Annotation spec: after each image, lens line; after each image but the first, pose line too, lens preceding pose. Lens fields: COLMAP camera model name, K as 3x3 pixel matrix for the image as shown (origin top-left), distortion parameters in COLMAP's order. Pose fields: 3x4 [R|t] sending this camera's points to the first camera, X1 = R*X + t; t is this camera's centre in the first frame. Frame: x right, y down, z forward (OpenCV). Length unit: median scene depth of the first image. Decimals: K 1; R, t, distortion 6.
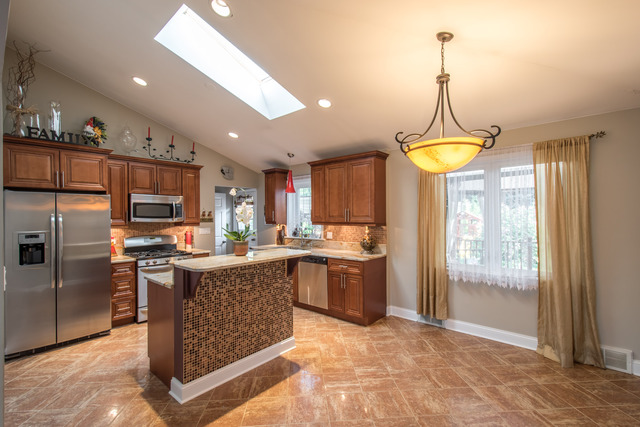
lens RADIAL K [[281.9, 0, 319.0], [0, 281.9, 216.8], [0, 0, 1]] dist [0.011854, -0.002797]
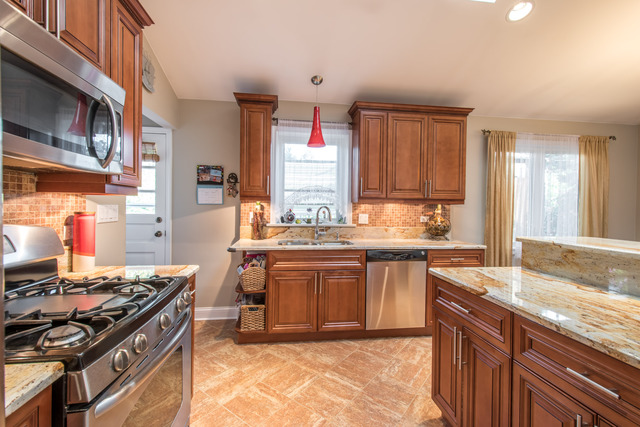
lens RADIAL K [[281.9, 0, 317.9], [0, 281.9, 211.0], [0, 0, 1]] dist [0.011854, -0.002797]
pose [[0.665271, 0.008773, 0.746551, -0.639815], [-0.017801, 0.999833, 0.004114, 0.054441], [-0.746390, -0.016026, 0.665316, 0.743104]]
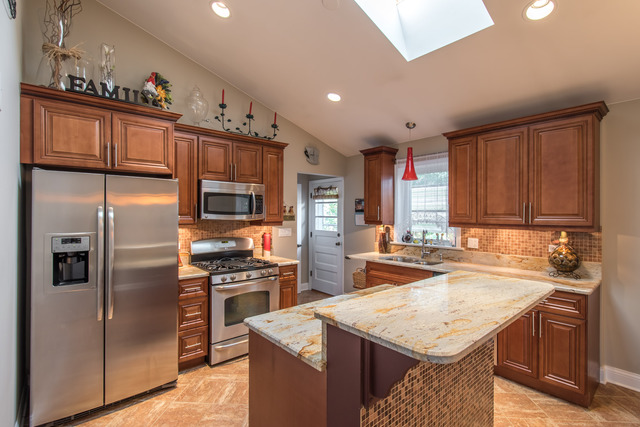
lens RADIAL K [[296.1, 0, 320.8], [0, 296.1, 214.5], [0, 0, 1]] dist [0.000080, 0.000579]
pose [[0.990525, 0.010978, -0.136892, -0.263823], [-0.011045, 0.999939, 0.000266, 0.002451], [0.136887, 0.001248, 0.990586, 0.304002]]
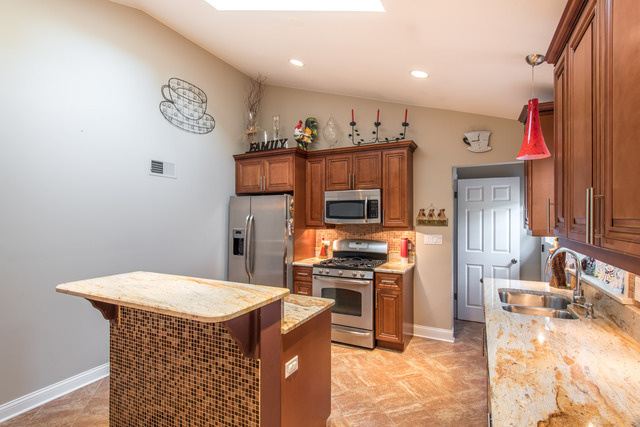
lens RADIAL K [[312.8, 0, 326.4], [0, 312.8, 216.7], [0, 0, 1]] dist [0.002721, 0.000013]
pose [[0.260652, 0.006204, -0.965413, 0.293070], [-0.004616, 0.999976, 0.005180, -0.005752], [0.965422, 0.003106, 0.260674, 0.744949]]
